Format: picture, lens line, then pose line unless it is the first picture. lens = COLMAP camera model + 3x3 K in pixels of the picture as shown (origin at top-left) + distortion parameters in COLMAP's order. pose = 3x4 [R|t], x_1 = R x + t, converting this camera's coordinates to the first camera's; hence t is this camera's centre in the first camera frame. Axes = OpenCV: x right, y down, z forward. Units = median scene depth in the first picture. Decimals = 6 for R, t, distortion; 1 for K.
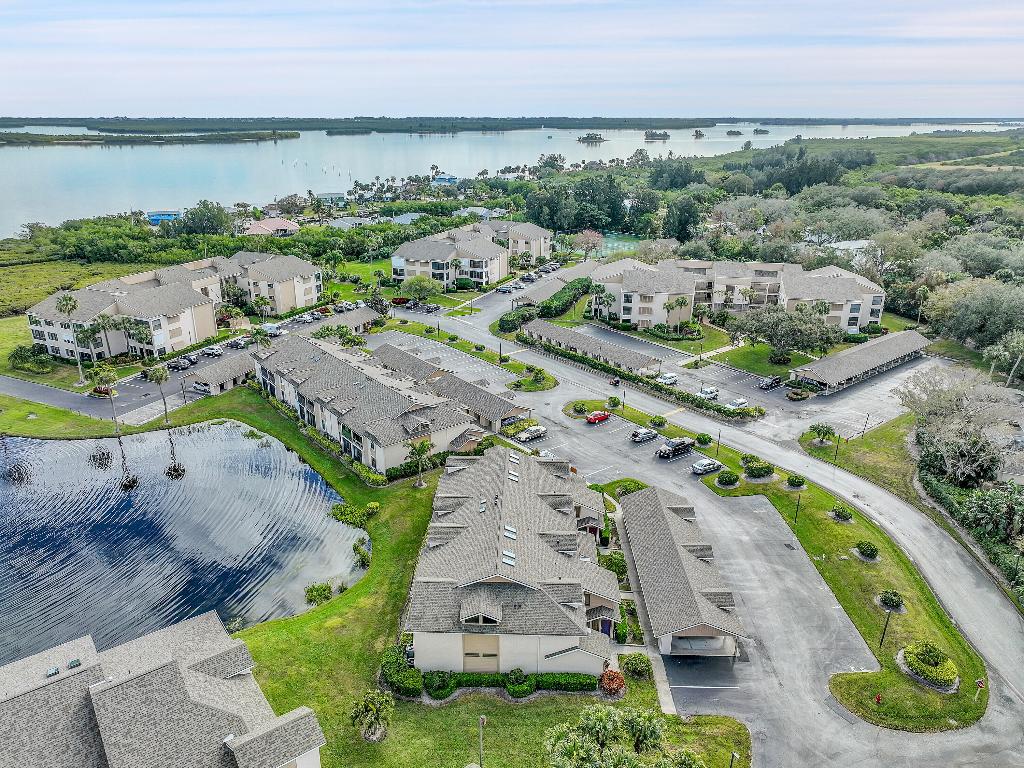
lens RADIAL K [[718.7, 0, 512.0], [0, 718.7, 384.0], [0, 0, 1]] dist [0.007040, 0.003002]
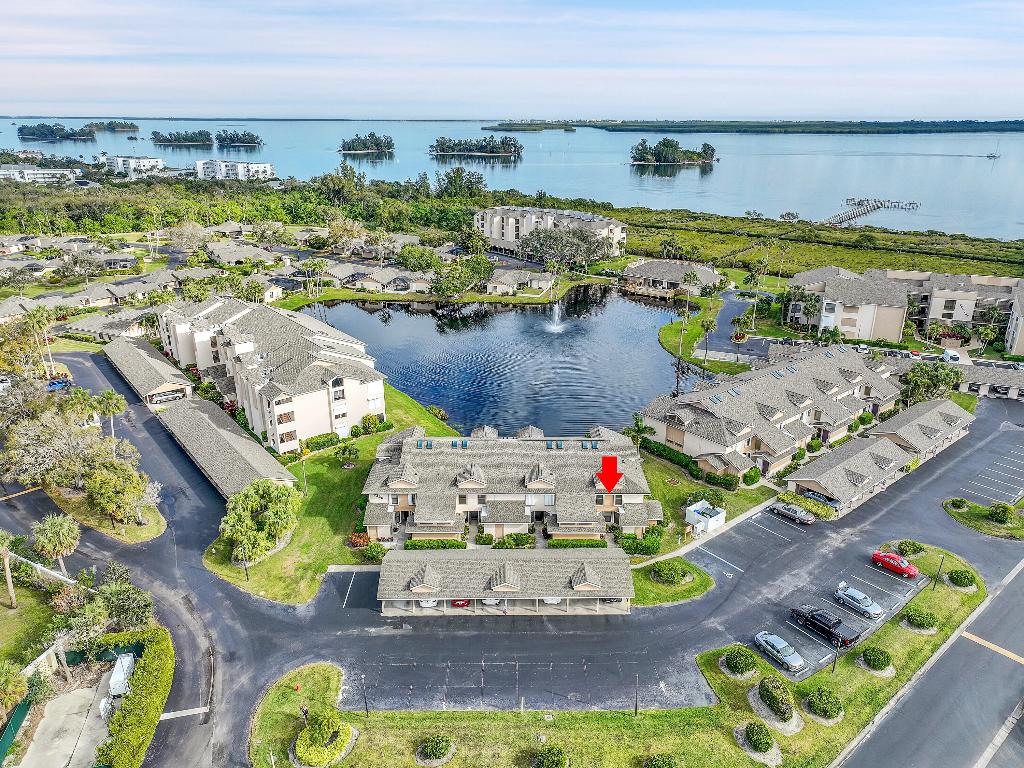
lens RADIAL K [[718.7, 0, 512.0], [0, 718.7, 384.0], [0, 0, 1]] dist [0.007040, 0.003002]
pose [[0.011373, 0.340021, -0.940349, 0.718872], [-0.353538, 0.881037, 0.314299, -0.193557], [0.935351, 0.328875, 0.130231, 0.561011]]
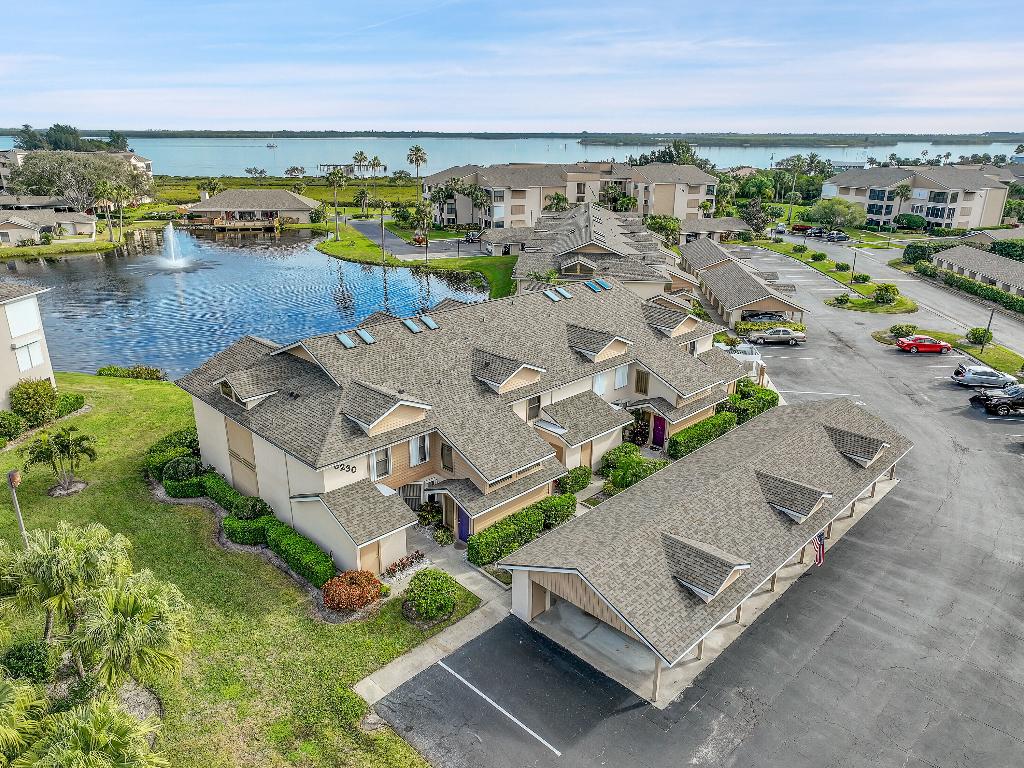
lens RADIAL K [[710.5, 0, 512.0], [0, 710.5, 384.0], [0, 0, 1]] dist [0.008446, 0.001754]
pose [[0.715741, 0.227634, -0.660225, 0.279801], [-0.248054, 0.966606, 0.064356, 0.126508], [0.652828, 0.117709, 0.748305, 0.395340]]
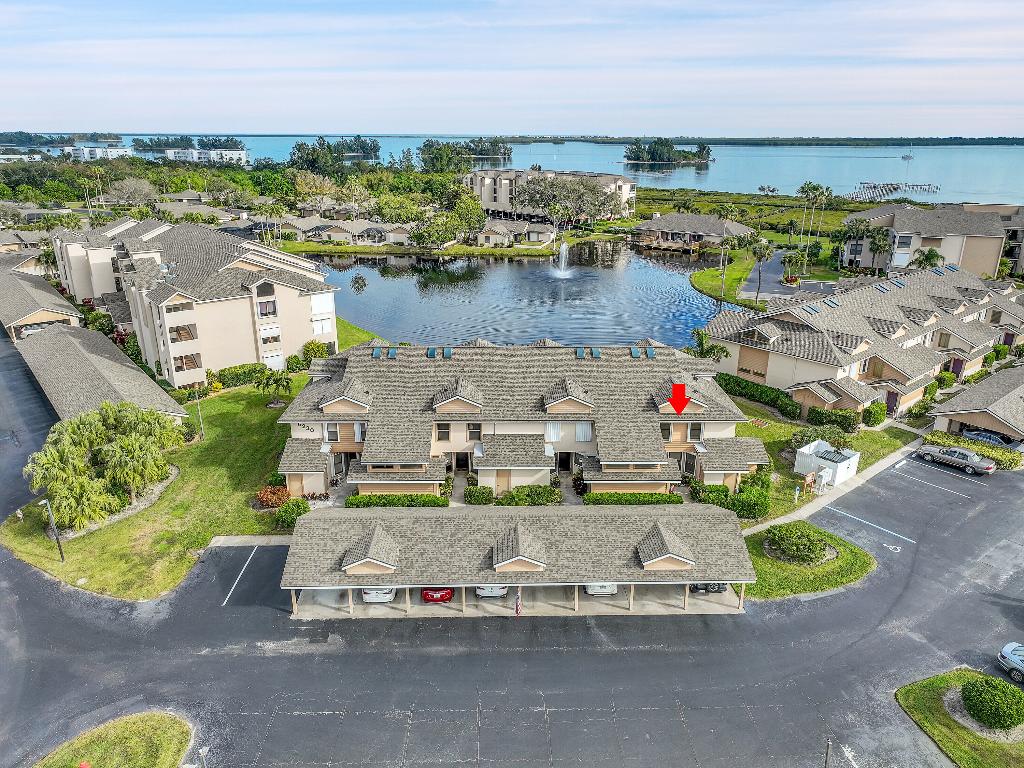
lens RADIAL K [[718.7, 0, 512.0], [0, 718.7, 384.0], [0, 0, 1]] dist [0.007040, 0.003002]
pose [[0.027051, 0.317105, -0.948005, 0.484583], [-0.356768, 0.888959, 0.287174, -0.010429], [0.933801, 0.330449, 0.137180, 0.617600]]
